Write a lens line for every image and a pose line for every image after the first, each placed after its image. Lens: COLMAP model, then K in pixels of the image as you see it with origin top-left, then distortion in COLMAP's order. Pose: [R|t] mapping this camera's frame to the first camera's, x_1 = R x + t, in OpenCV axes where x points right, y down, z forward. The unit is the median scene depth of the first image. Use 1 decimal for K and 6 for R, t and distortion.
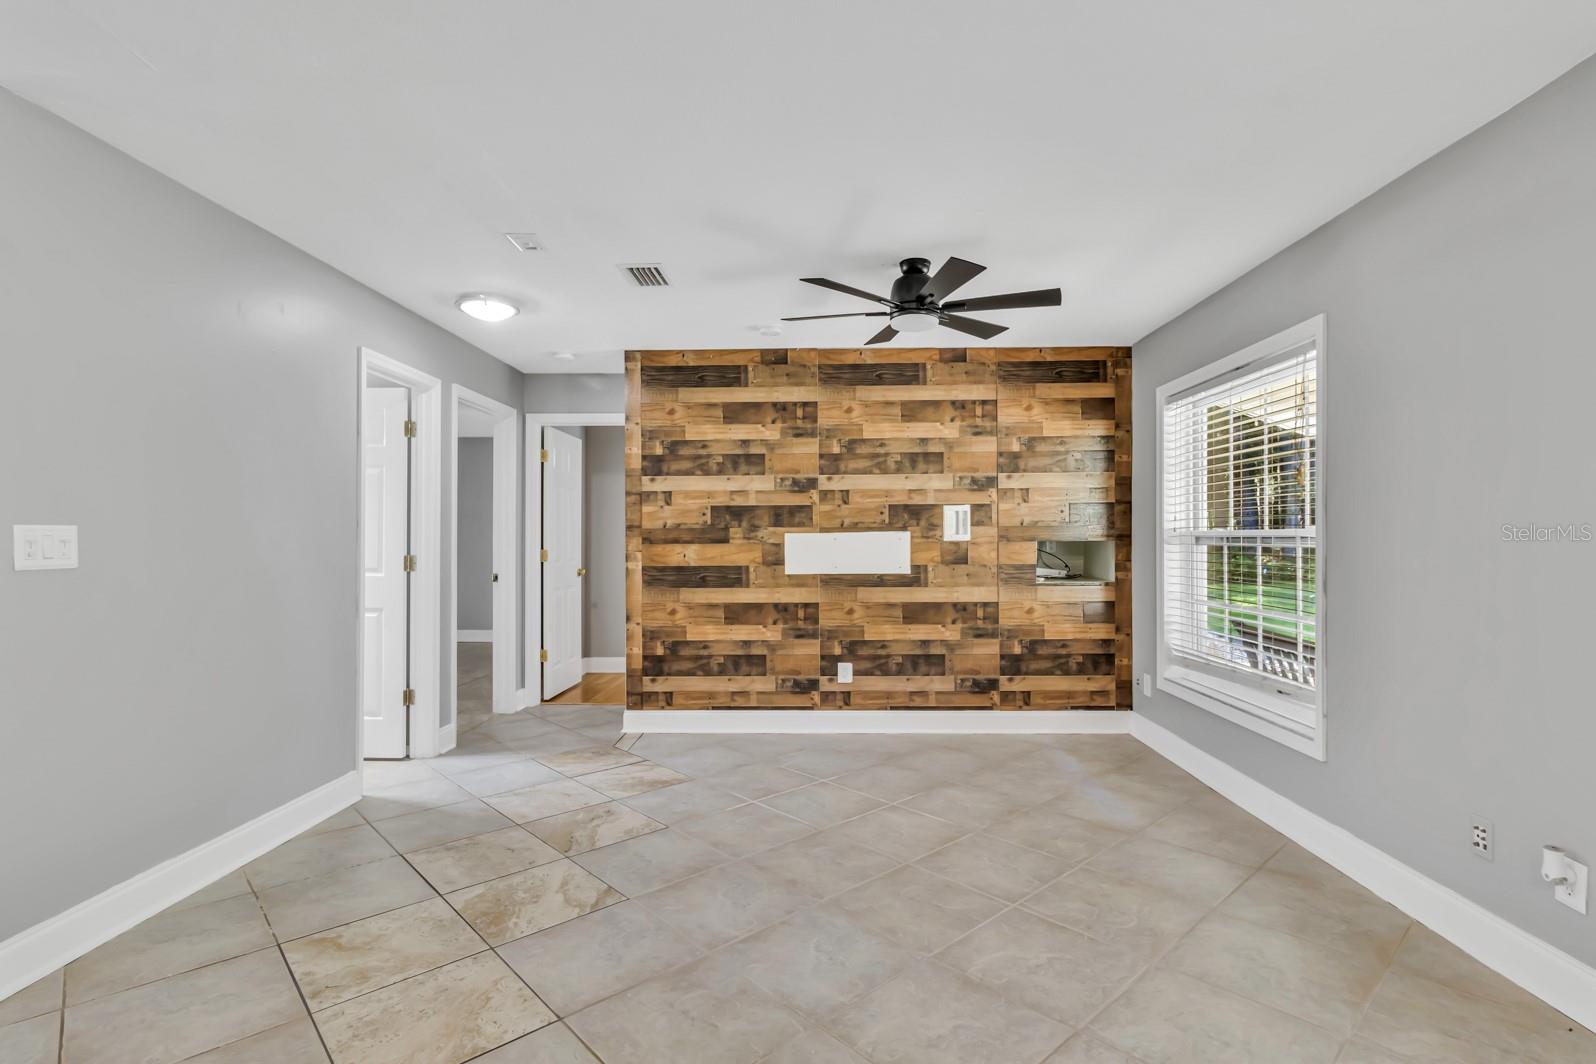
lens RADIAL K [[755.3, 0, 823.4], [0, 755.3, 539.2], [0, 0, 1]] dist [-0.001178, 0.000572]
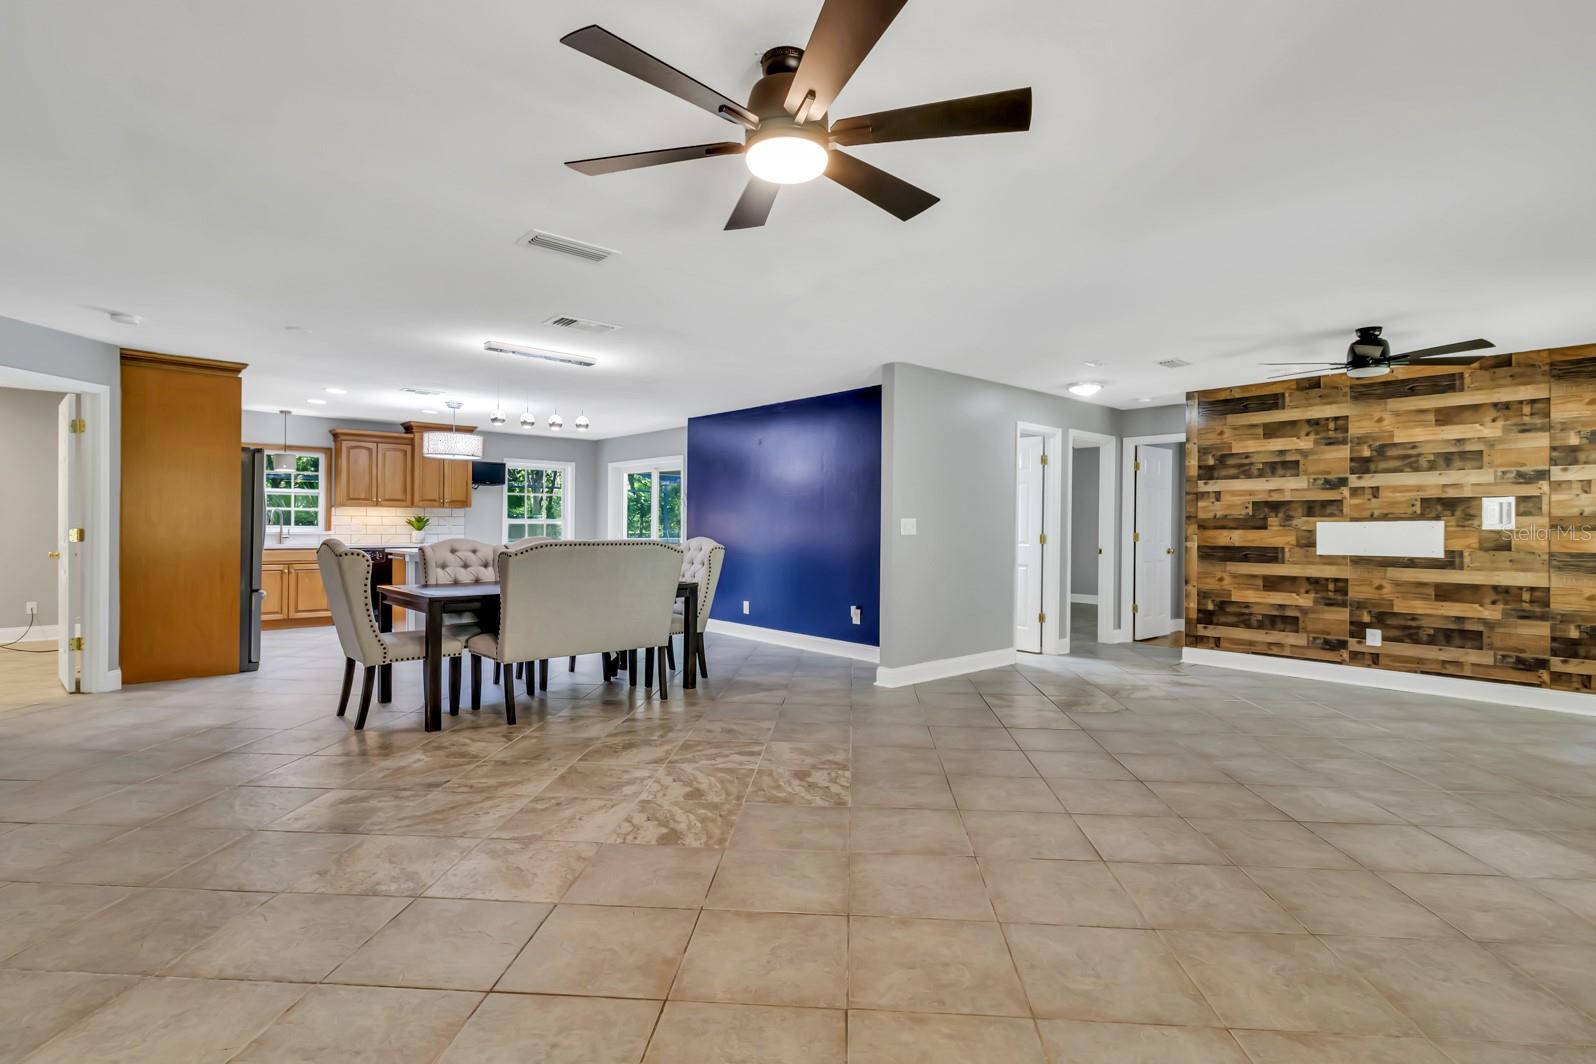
lens RADIAL K [[755.3, 0, 769.3], [0, 755.3, 523.2], [0, 0, 1]] dist [-0.001178, 0.000572]
pose [[0.636075, 0.004438, -0.771615, 0.349210], [-0.004256, 0.999988, 0.002243, -0.005066], [0.771616, 0.001857, 0.636086, -0.523310]]
